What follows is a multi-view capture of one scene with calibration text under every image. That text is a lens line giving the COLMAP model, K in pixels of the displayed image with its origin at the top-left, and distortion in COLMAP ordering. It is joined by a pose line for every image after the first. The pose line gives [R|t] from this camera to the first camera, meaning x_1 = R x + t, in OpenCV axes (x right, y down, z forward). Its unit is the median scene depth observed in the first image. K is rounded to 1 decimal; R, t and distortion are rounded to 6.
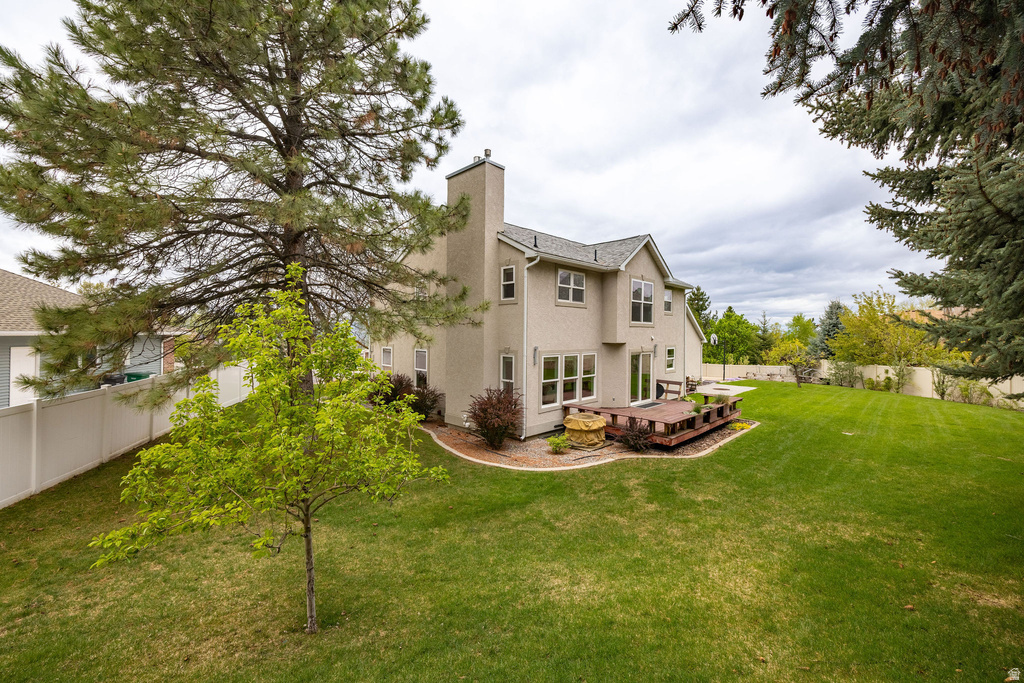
lens RADIAL K [[387.2, 0, 508.4], [0, 387.2, 341.5], [0, 0, 1]] dist [-0.001925, 0.000221]
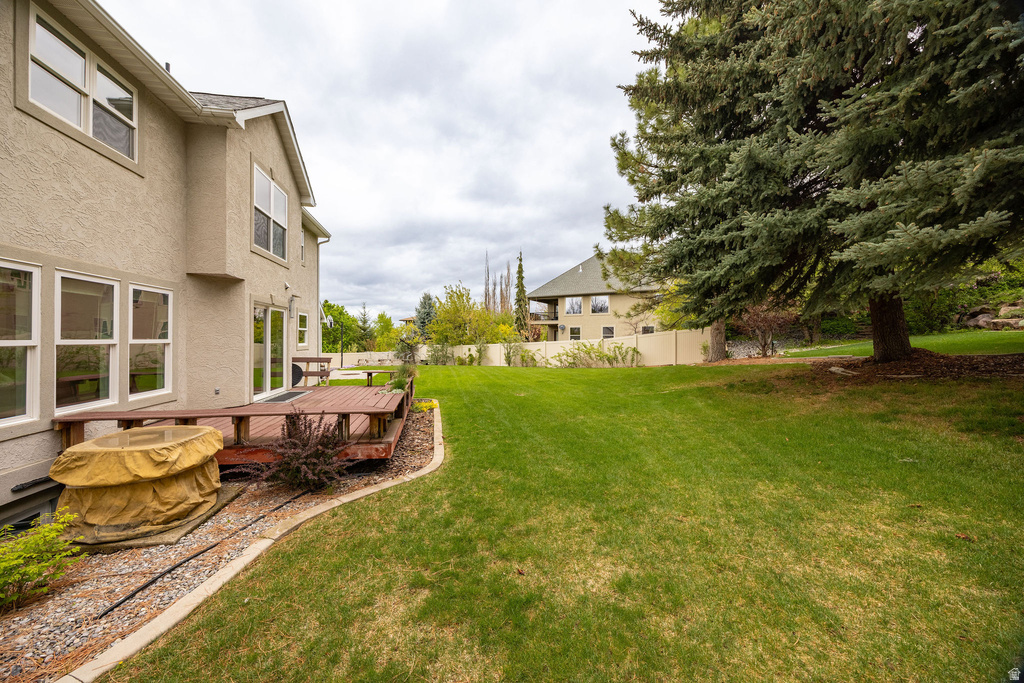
lens RADIAL K [[387.2, 0, 509.4], [0, 387.2, 340.1], [0, 0, 1]] dist [-0.001925, 0.000221]
pose [[0.556953, -0.007262, 0.830512, 0.089636], [0.007250, 0.999966, 0.003882, 0.105776], [-0.830512, 0.003859, 0.556987, 0.524766]]
